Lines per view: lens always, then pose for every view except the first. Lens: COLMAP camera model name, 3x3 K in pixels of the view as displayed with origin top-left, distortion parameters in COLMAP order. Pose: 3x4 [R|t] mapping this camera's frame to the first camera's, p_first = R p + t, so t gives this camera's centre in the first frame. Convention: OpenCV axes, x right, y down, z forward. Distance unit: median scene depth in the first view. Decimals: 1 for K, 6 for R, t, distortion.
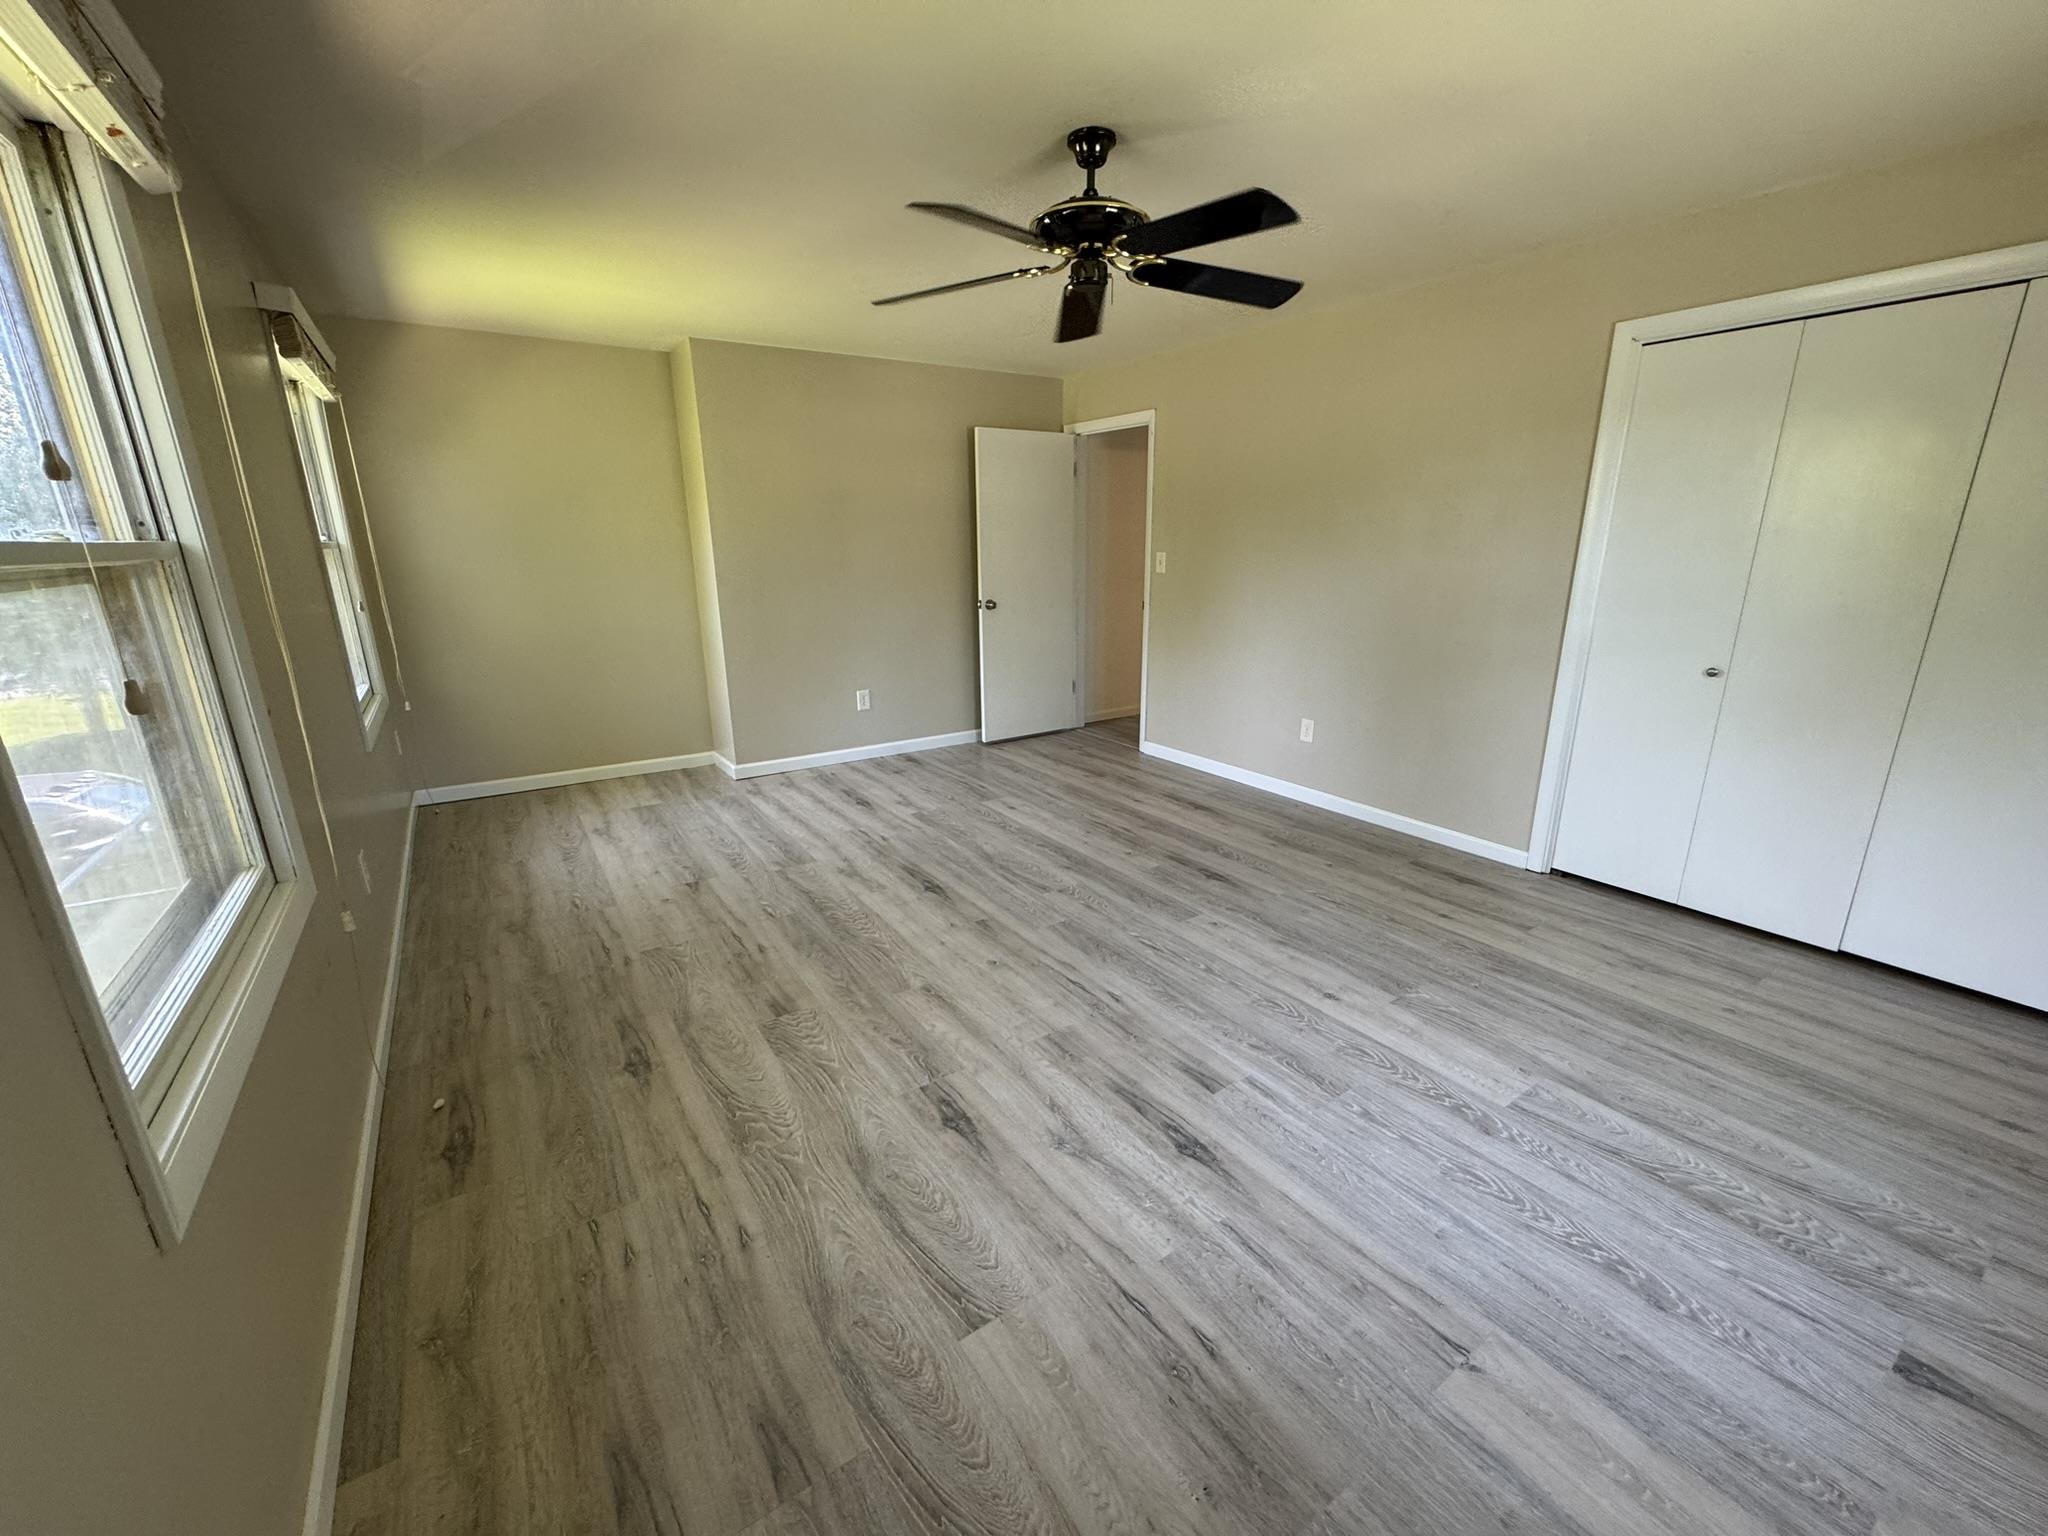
lens RADIAL K [[817.2, 0, 1024.8], [0, 817.2, 770.1], [0, 0, 1]] dist [-0.002479, -0.000407]
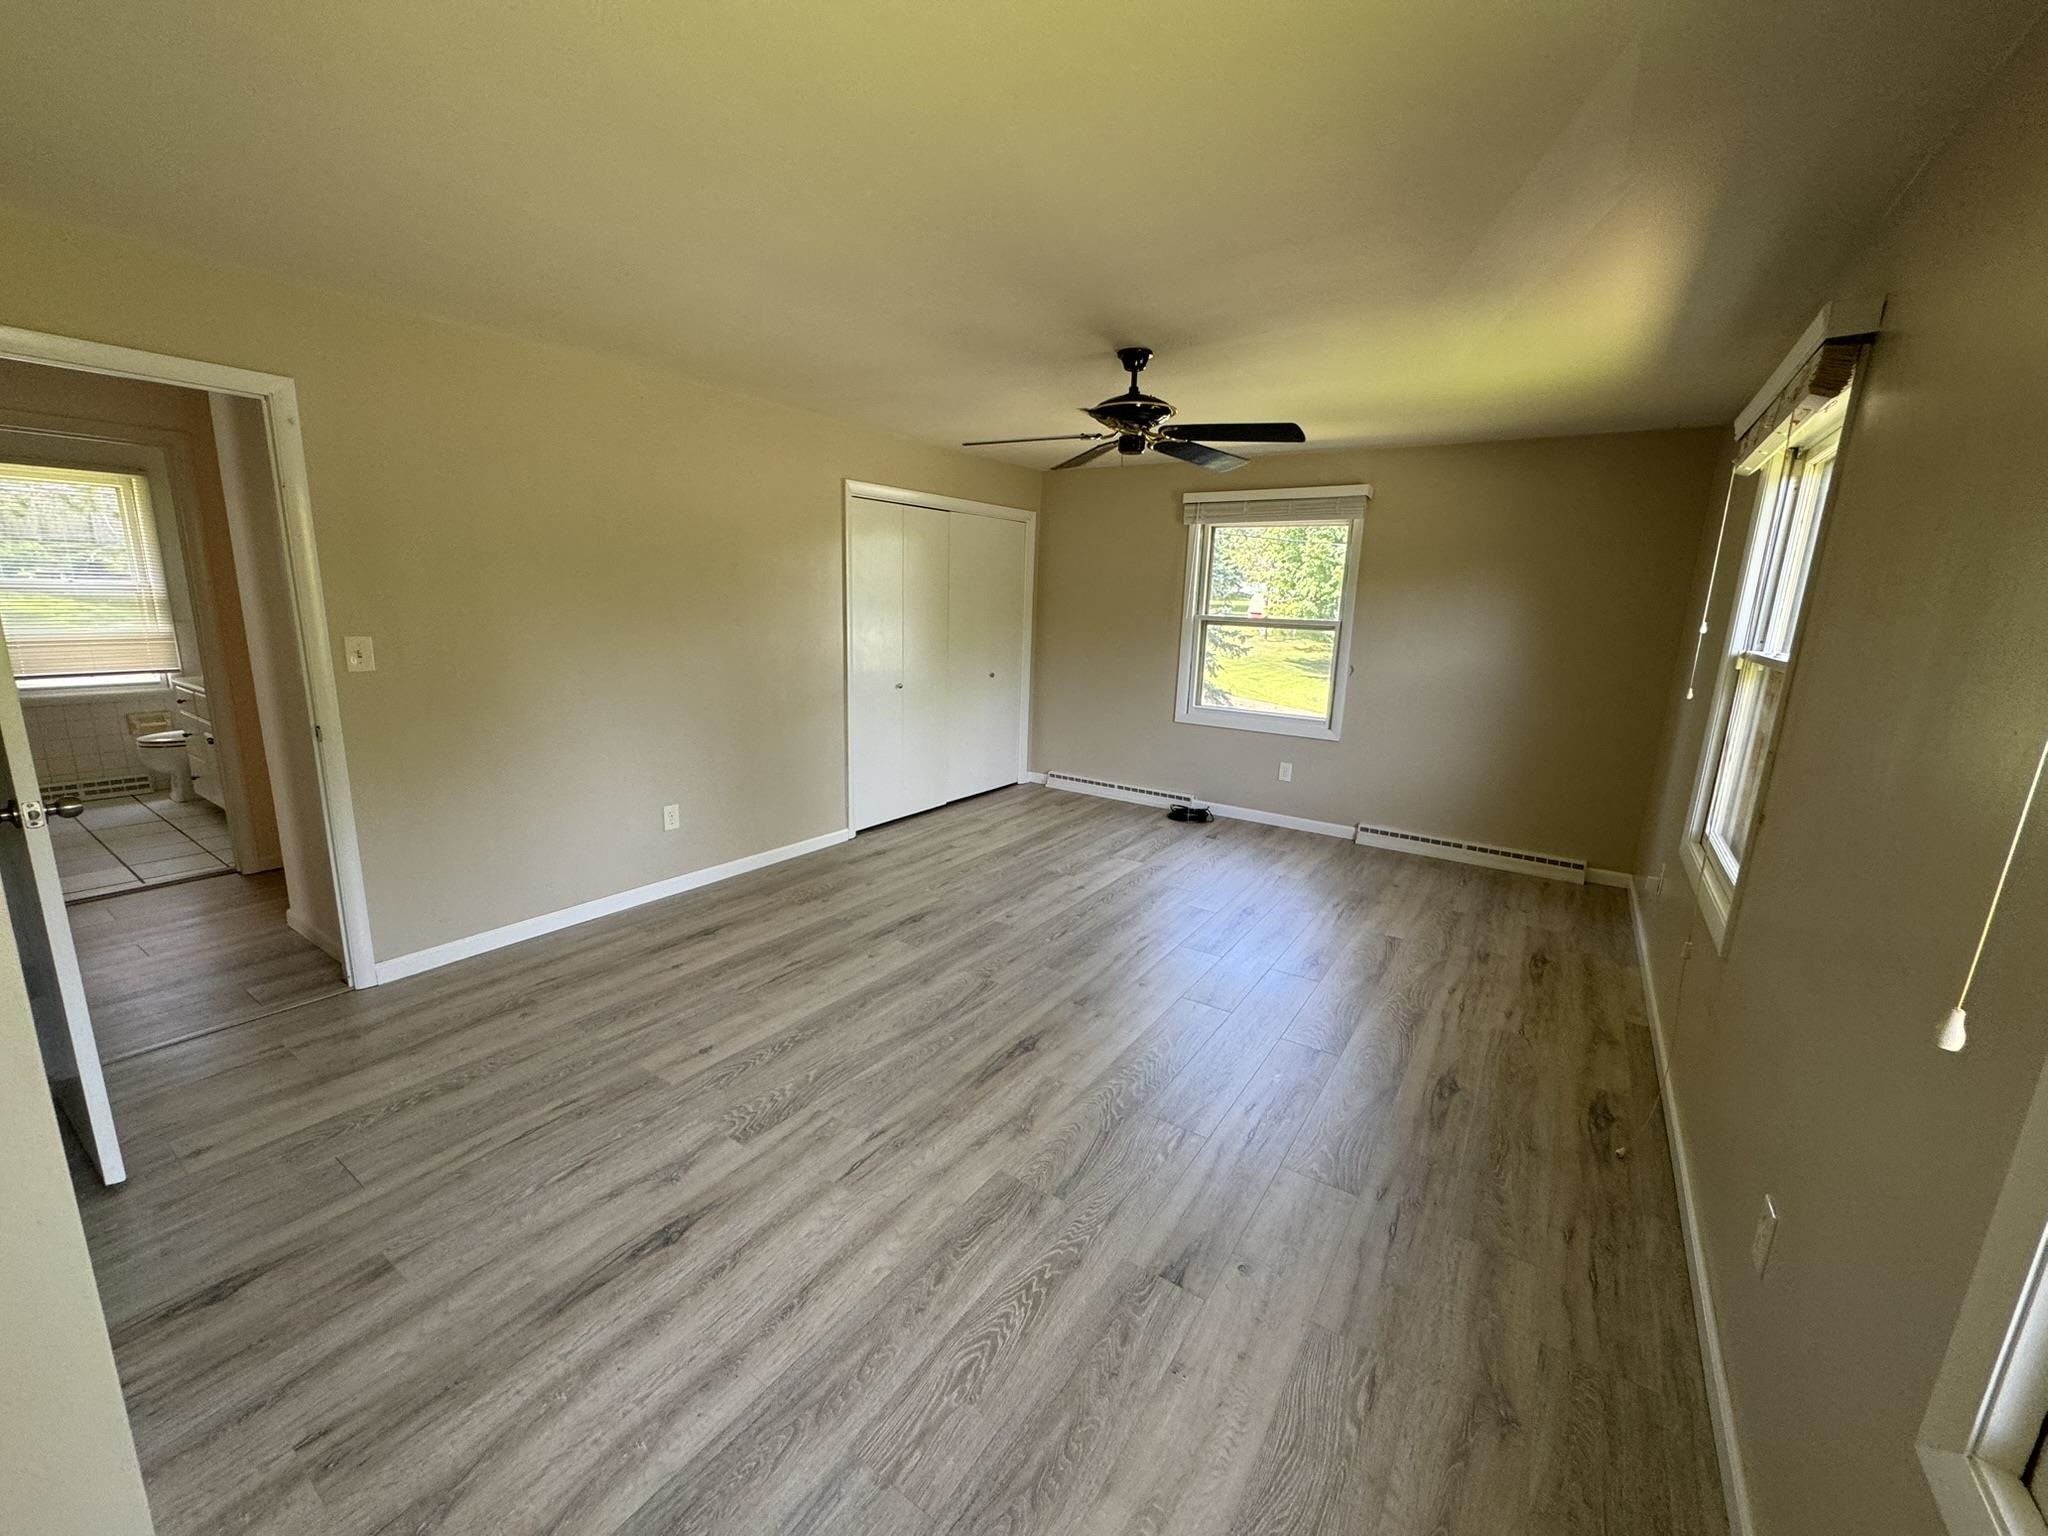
lens RADIAL K [[817.0, 0, 1024.0], [0, 817.0, 768.0], [0, 0, 1]] dist [-0.002773, 0.000124]
pose [[-0.375249, -0.195146, 0.906149, -0.877536], [0.226877, 0.928515, 0.293916, -0.392601], [-0.898730, 0.315876, -0.304150, 1.266942]]
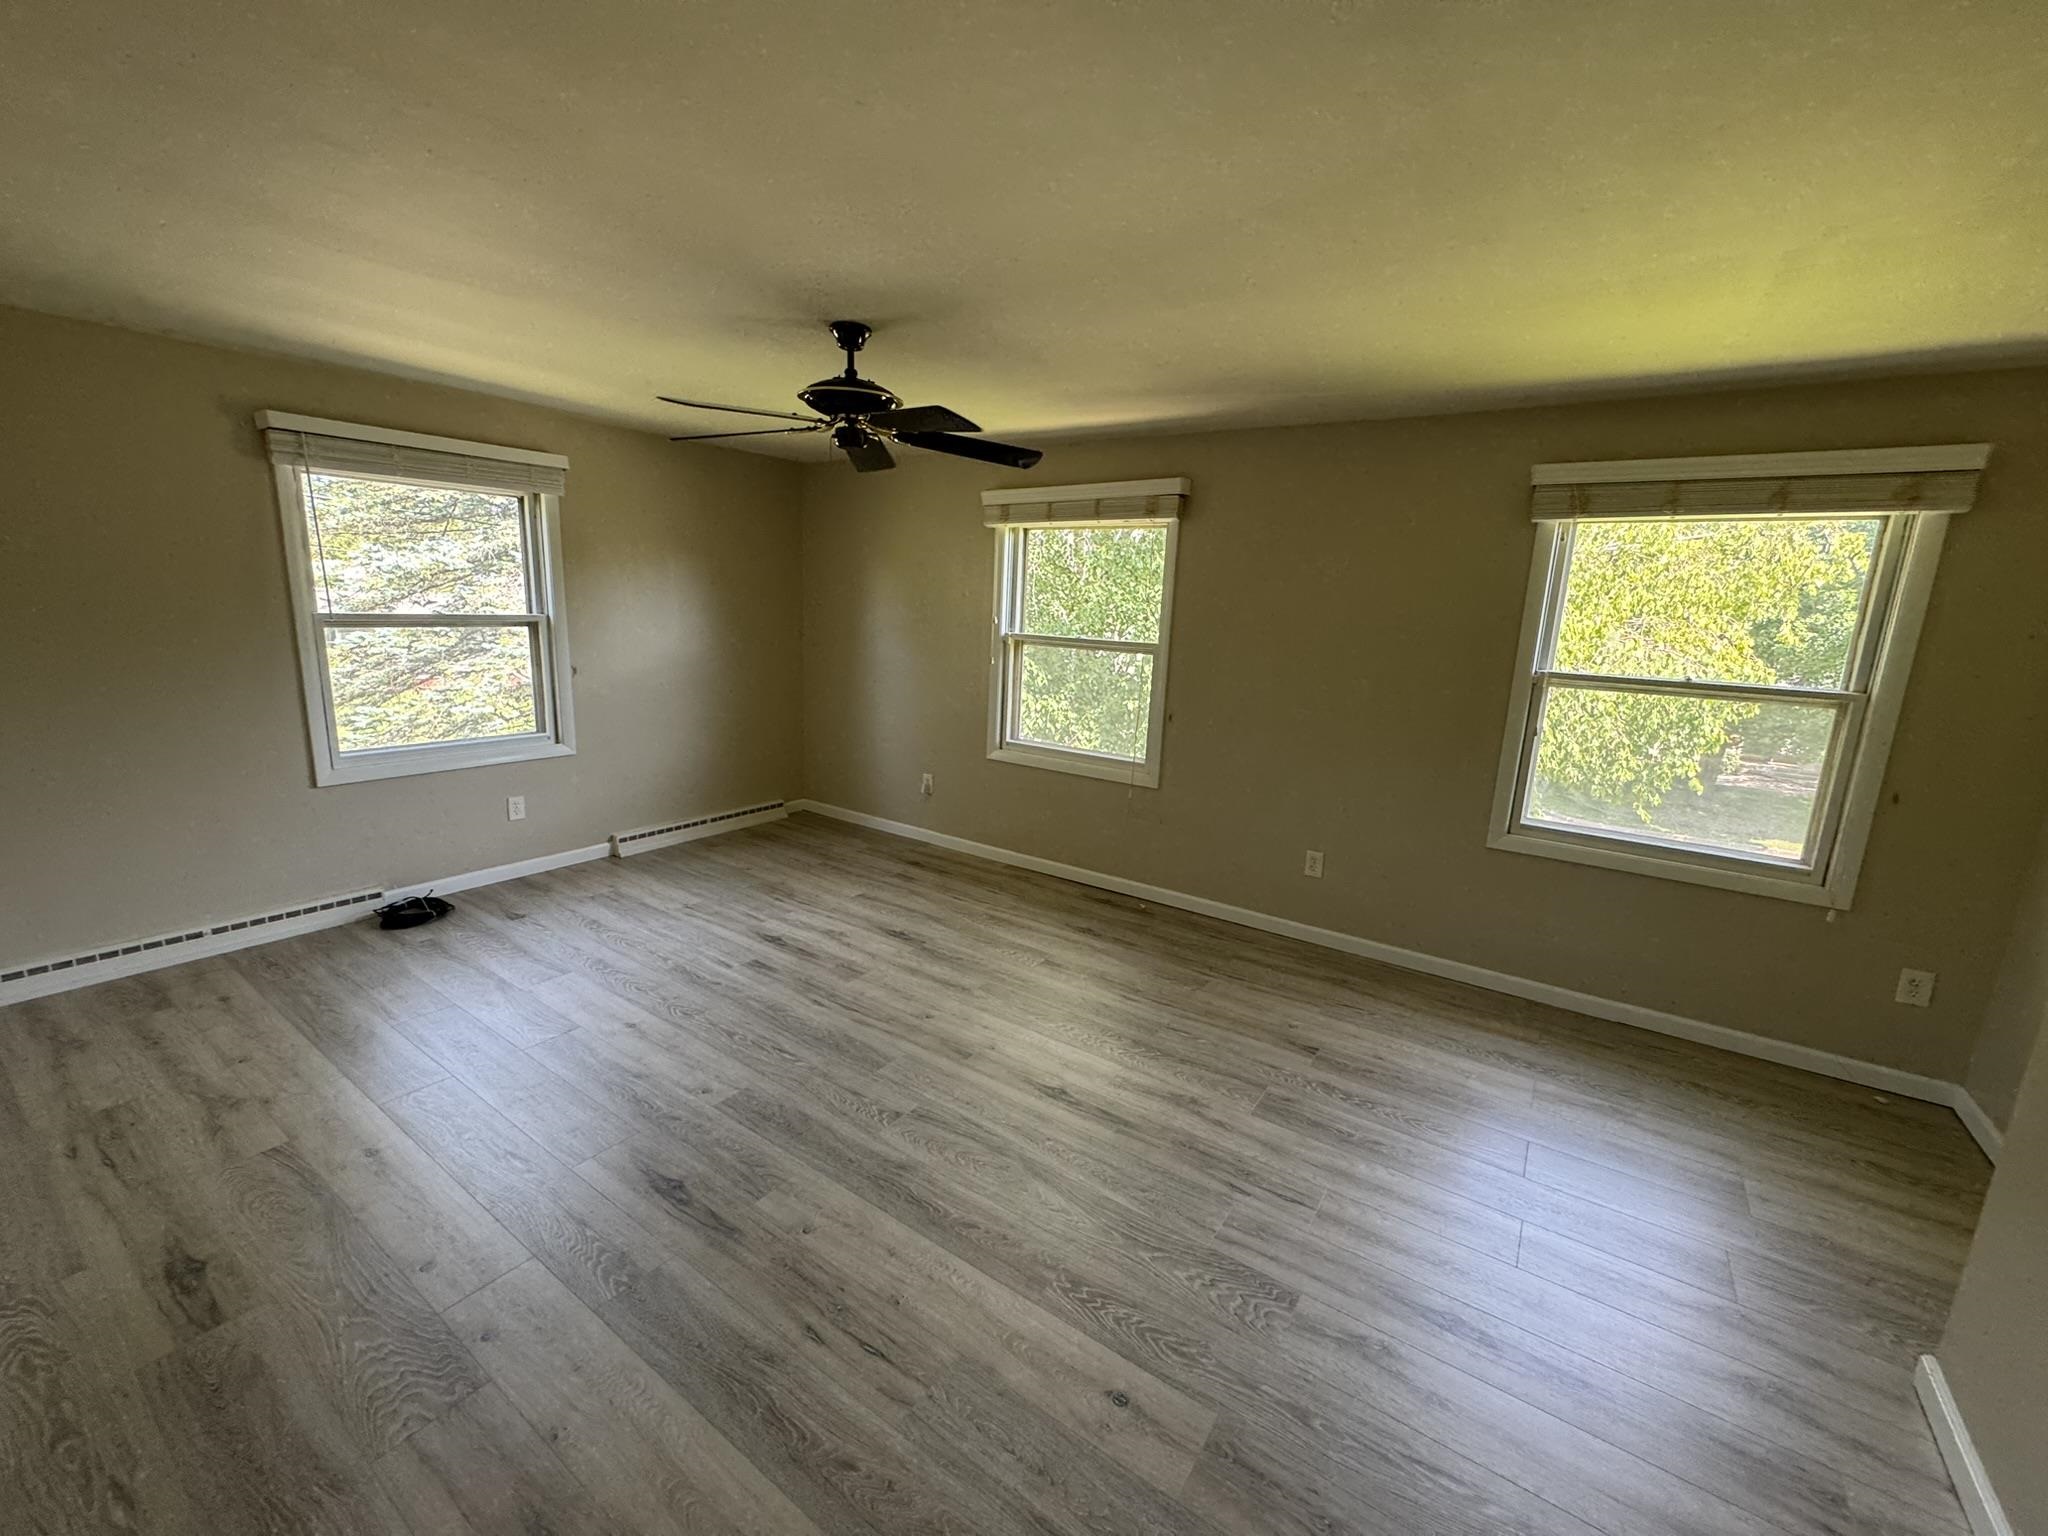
lens RADIAL K [[817.0, 0, 1024.0], [0, 817.0, 768.0], [0, 0, 1]] dist [-0.002773, 0.000124]
pose [[-0.929115, 0.044510, -0.367102, 0.215435], [-0.134091, 0.884611, 0.446635, -0.535718], [0.344623, 0.464200, -0.815937, 1.626702]]
